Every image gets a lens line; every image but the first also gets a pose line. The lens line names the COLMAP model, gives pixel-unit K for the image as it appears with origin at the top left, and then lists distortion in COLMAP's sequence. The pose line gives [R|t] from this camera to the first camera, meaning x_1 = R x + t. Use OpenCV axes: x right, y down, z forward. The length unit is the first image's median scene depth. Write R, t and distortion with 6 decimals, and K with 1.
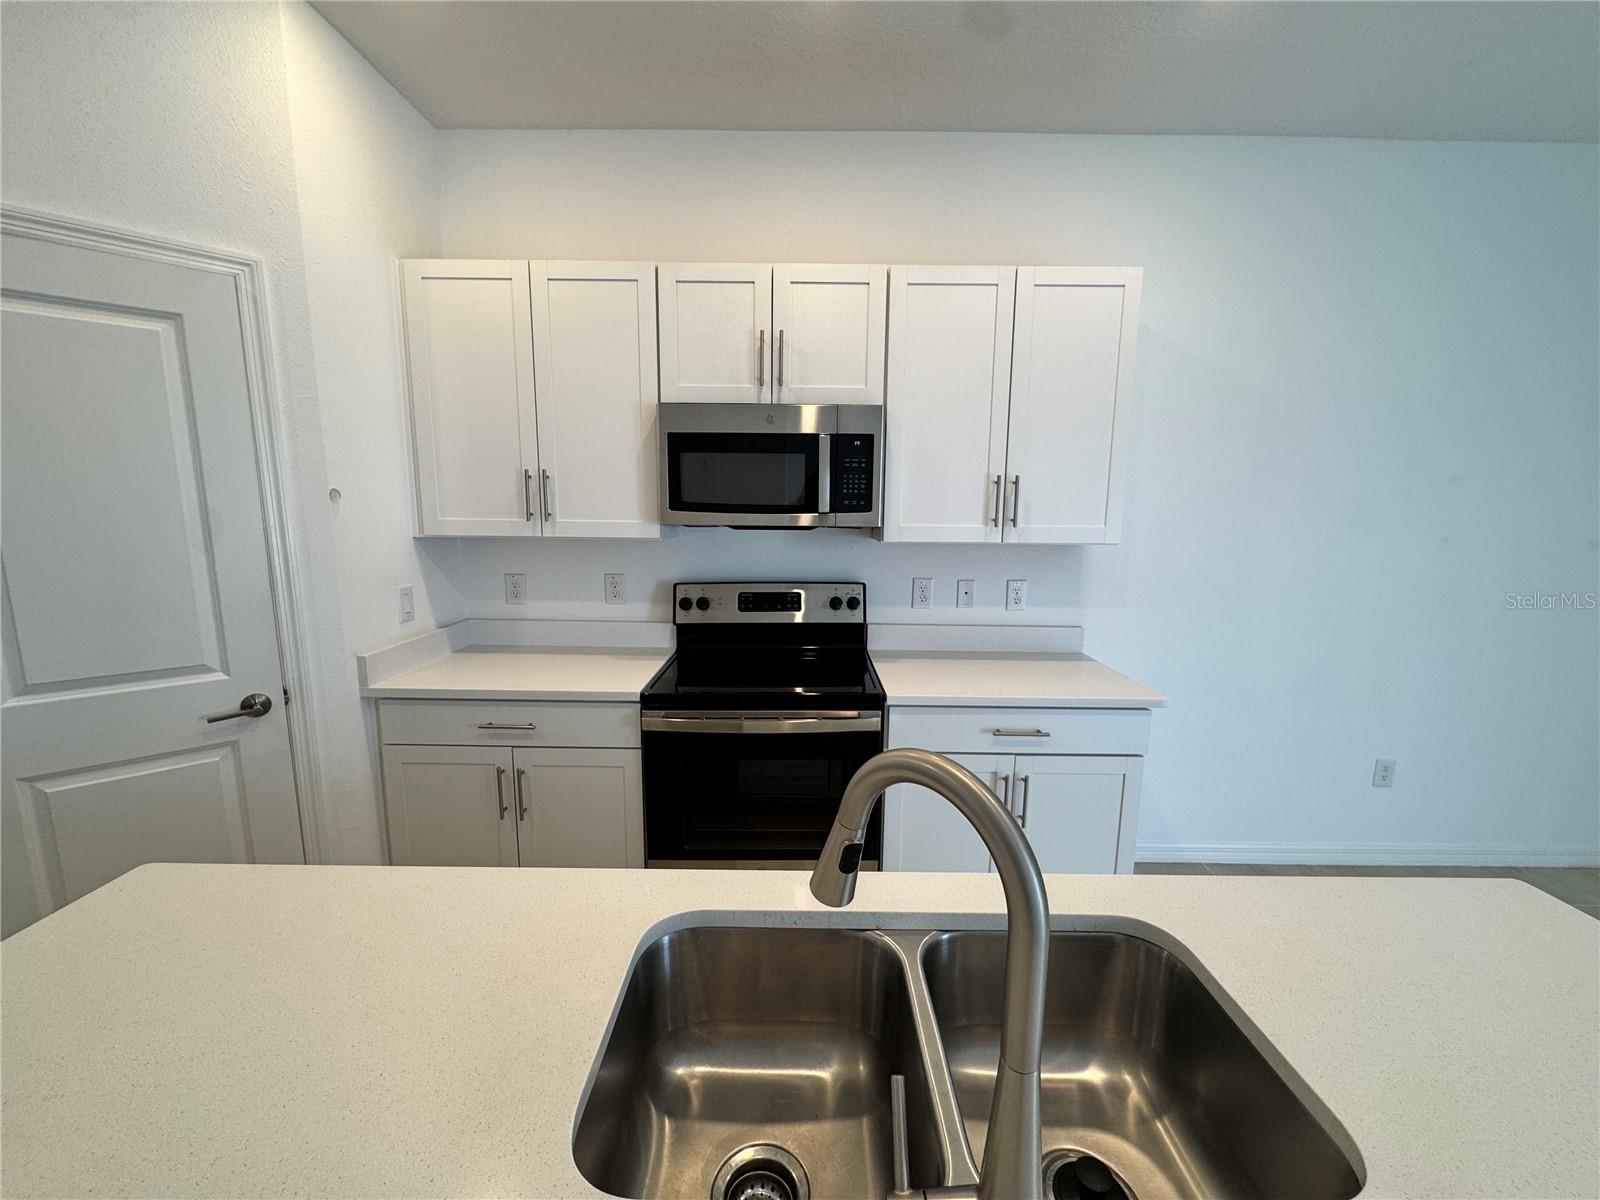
lens RADIAL K [[636.1, 0, 795.9], [0, 636.1, 600.5], [0, 0, 1]] dist [-0.007168, -0.000128]
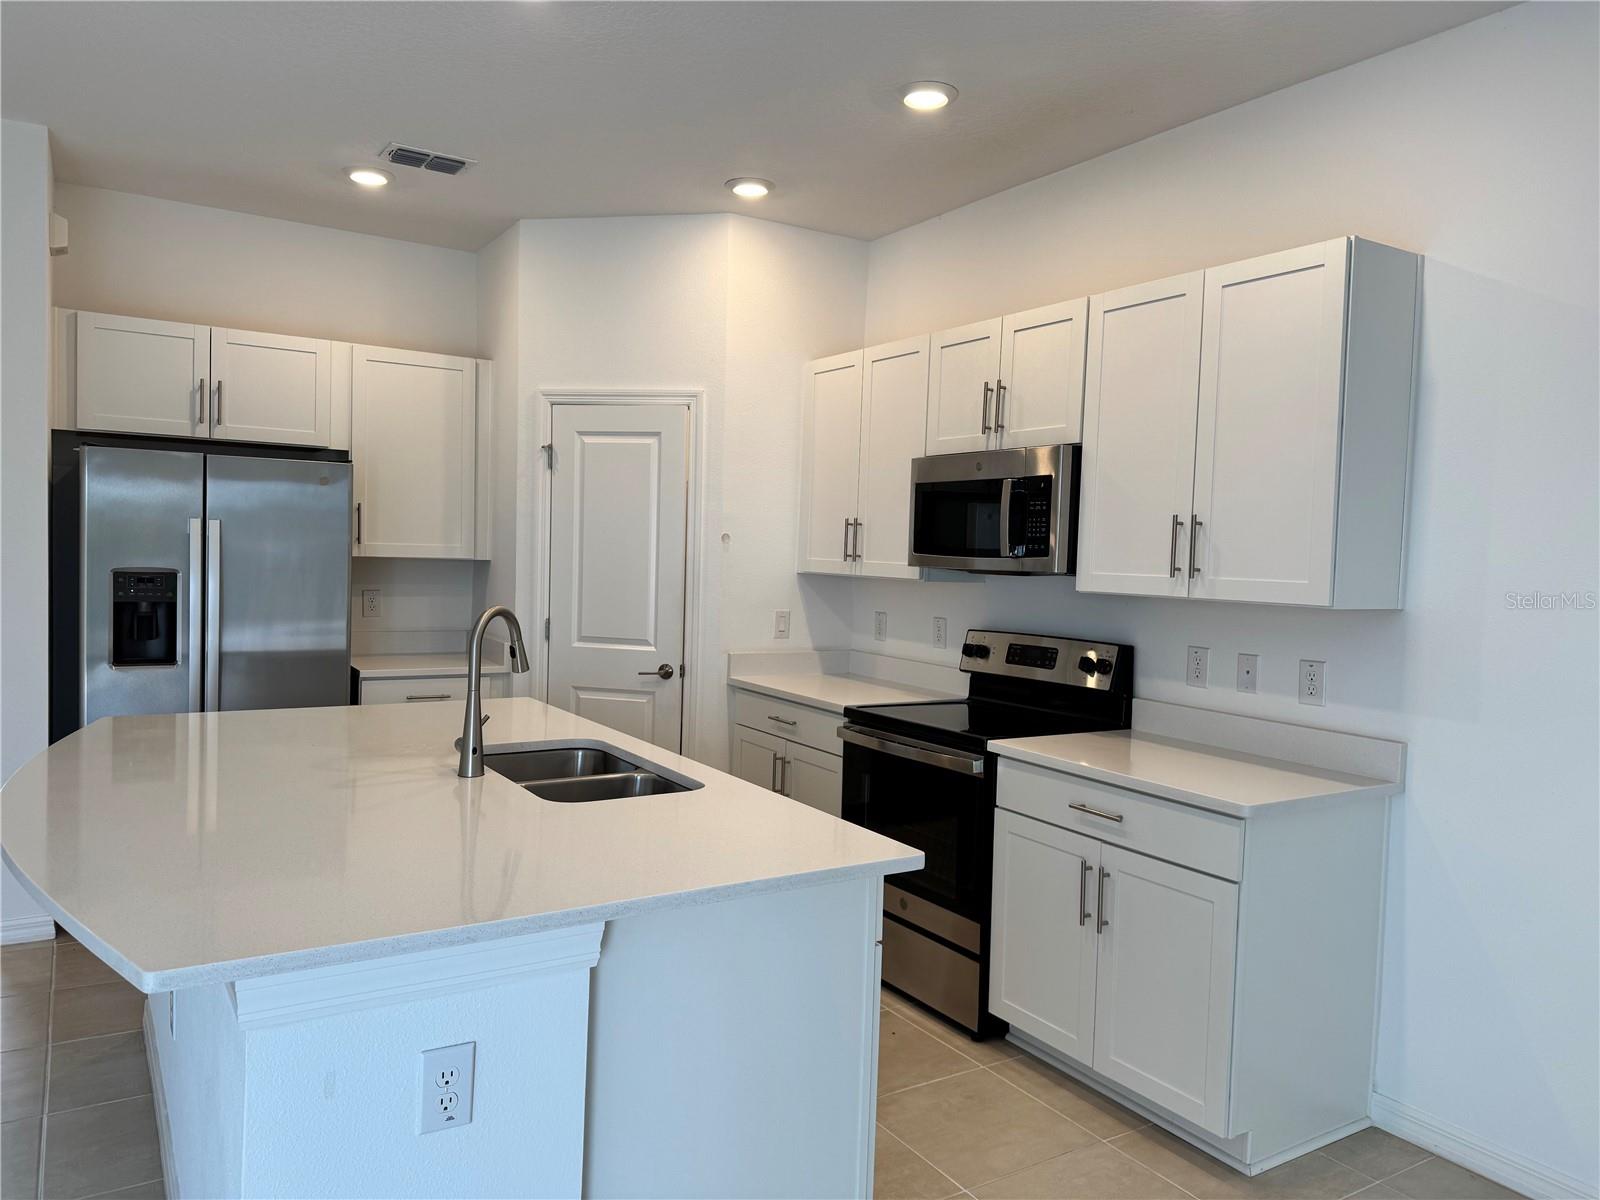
lens RADIAL K [[1099.7, 0, 793.0], [0, 1099.7, 600.3], [0, 0, 1]] dist [0.091150, 0.000859]
pose [[0.535885, 0.046489, -0.843010, 1.249735], [-0.152264, 0.987433, -0.042338, 0.048075], [0.830447, 0.151048, 0.536229, -0.166942]]
